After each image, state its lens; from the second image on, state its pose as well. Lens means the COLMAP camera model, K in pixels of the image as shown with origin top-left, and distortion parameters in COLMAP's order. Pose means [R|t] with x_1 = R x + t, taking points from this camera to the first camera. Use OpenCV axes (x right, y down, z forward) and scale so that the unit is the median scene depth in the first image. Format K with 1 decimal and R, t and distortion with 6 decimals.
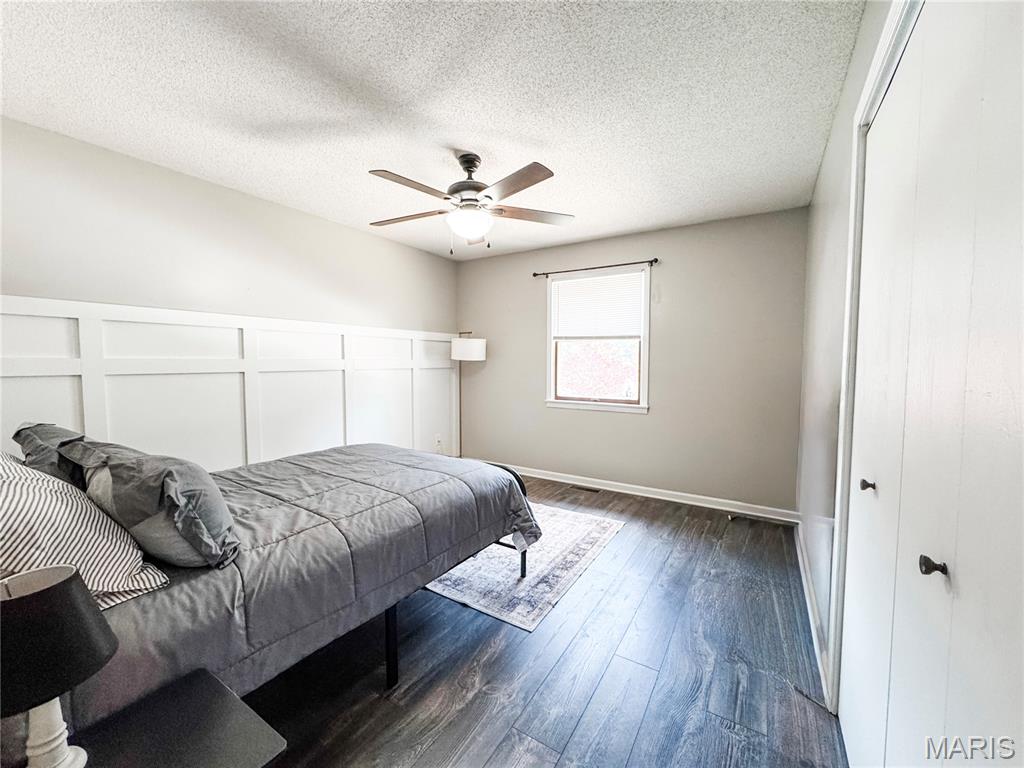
lens RADIAL K [[410.8, 0, 512.0], [0, 410.8, 384.0], [0, 0, 1]] dist [-0.001844, 0.000059]
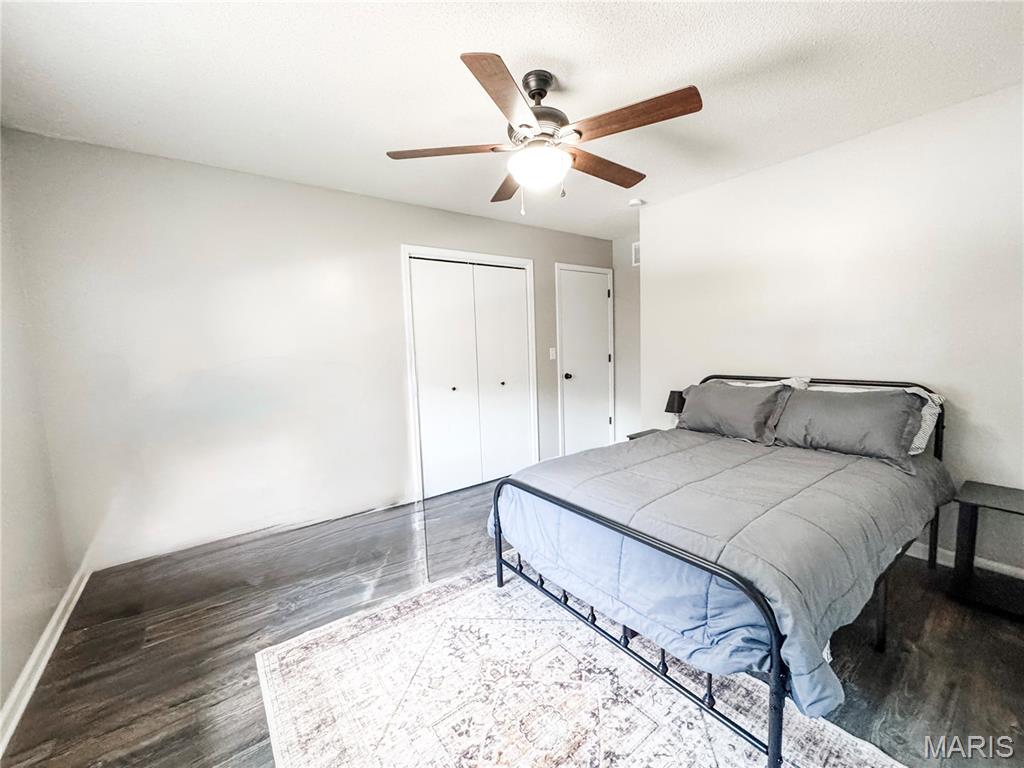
lens RADIAL K [[410.8, 0, 512.0], [0, 410.8, 384.0], [0, 0, 1]] dist [-0.001844, 0.000059]
pose [[-0.932427, -0.010078, 0.361217, -0.248184], [0.049924, 0.986432, 0.156393, -0.093155], [-0.357892, 0.163859, -0.919273, 1.390231]]
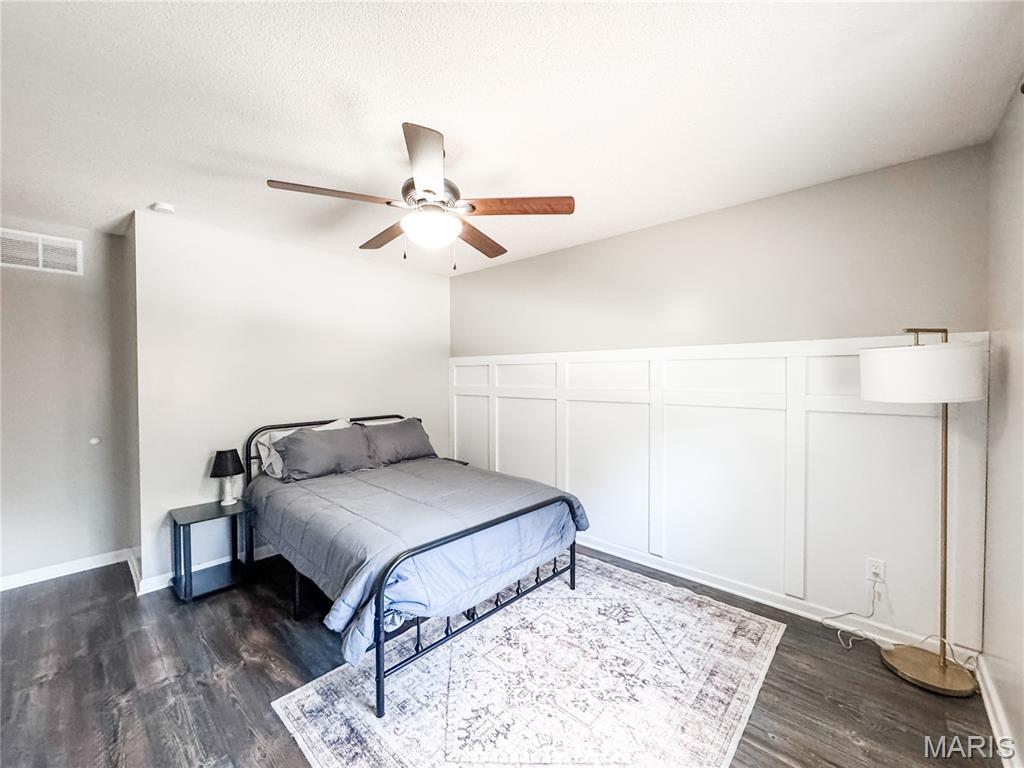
lens RADIAL K [[410.8, 0, 512.0], [0, 410.8, 384.0], [0, 0, 1]] dist [-0.001844, 0.000059]
pose [[-0.182540, 0.012188, -0.983123, 0.520209], [-0.054952, 0.998234, 0.022578, -0.089063], [0.981662, 0.058146, -0.181547, 1.037148]]
